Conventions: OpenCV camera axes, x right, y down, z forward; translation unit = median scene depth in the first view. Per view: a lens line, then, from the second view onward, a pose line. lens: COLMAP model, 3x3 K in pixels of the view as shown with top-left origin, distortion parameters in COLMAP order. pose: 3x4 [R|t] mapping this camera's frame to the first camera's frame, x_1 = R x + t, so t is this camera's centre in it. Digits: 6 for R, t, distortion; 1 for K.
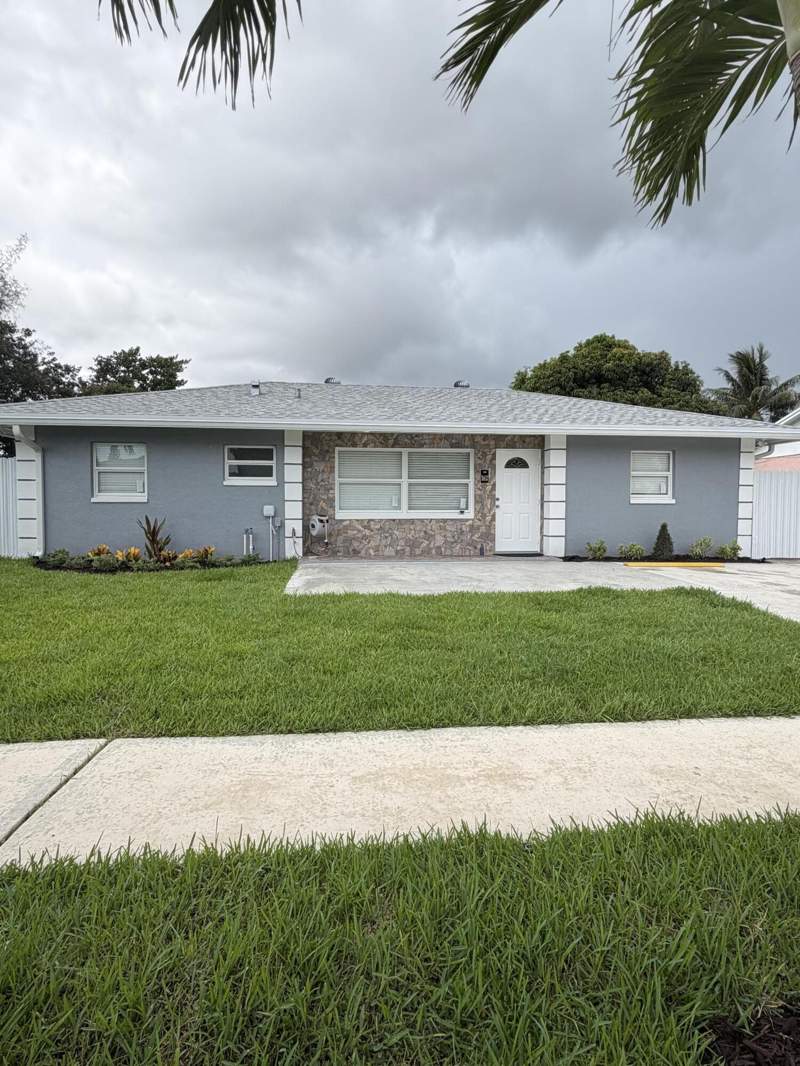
lens RADIAL K [[593.3, 0, 406.7], [0, 593.3, 531.8], [0, 0, 1]] dist [0.001275, -0.000023]
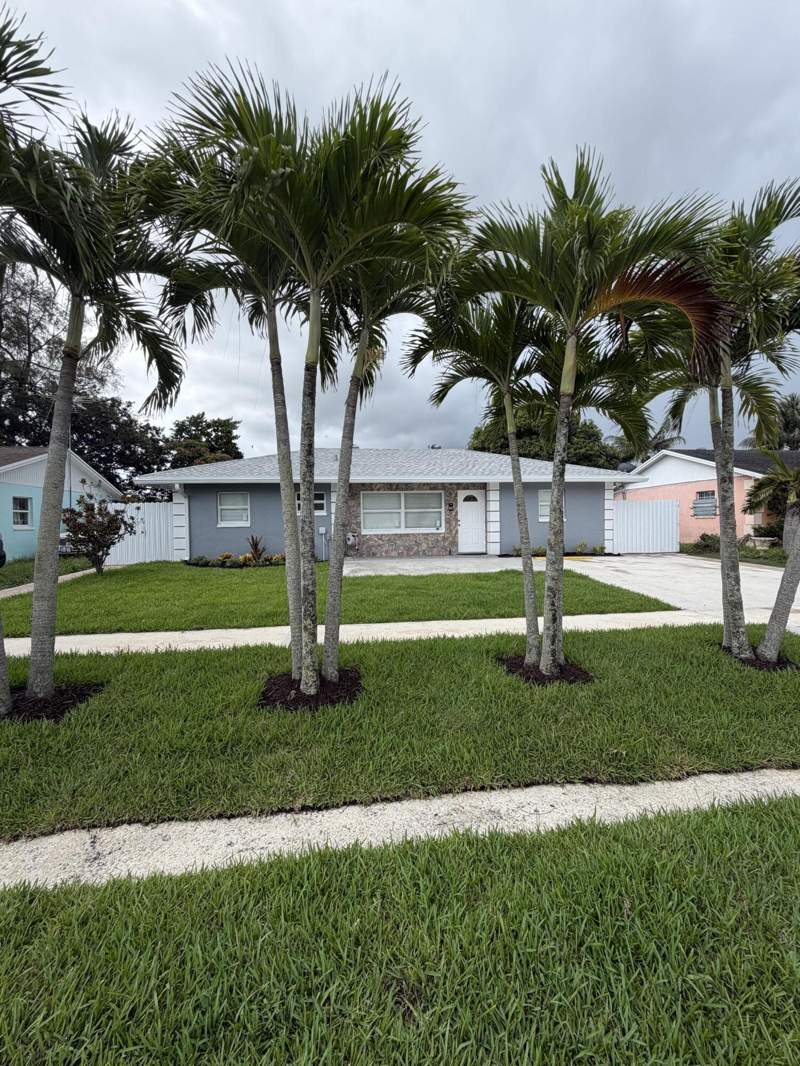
lens RADIAL K [[462.6, 0, 393.9], [0, 462.6, 534.4], [0, 0, 1]] dist [-0.004073, 0.000134]
pose [[0.999808, -0.019021, -0.004726, -0.023530], [0.018954, 0.999726, -0.013734, -0.002532], [0.004986, 0.013641, 0.999895, -0.295278]]
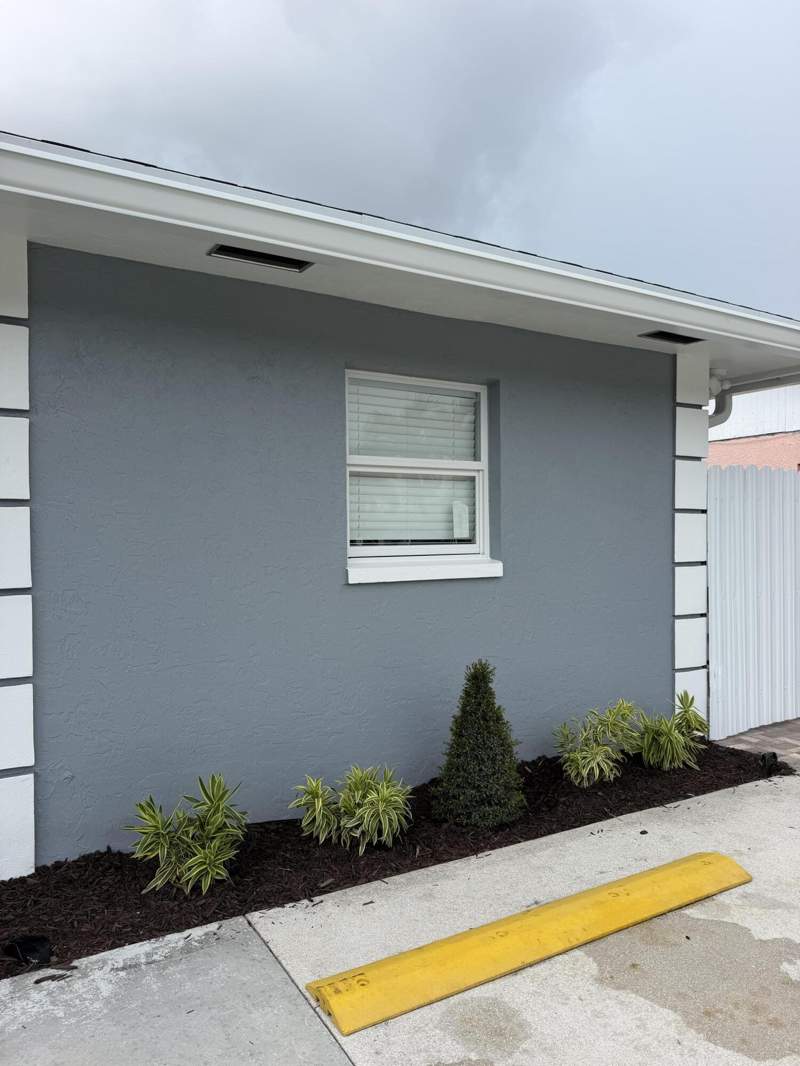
lens RADIAL K [[767.2, 0, 400.9], [0, 767.2, 533.7], [0, 0, 1]] dist [-0.006008, -0.018583]
pose [[0.915881, -0.008179, 0.401366, 0.267834], [0.022855, 0.999233, -0.031793, -0.057016], [-0.400798, 0.038292, 0.915366, 0.695664]]
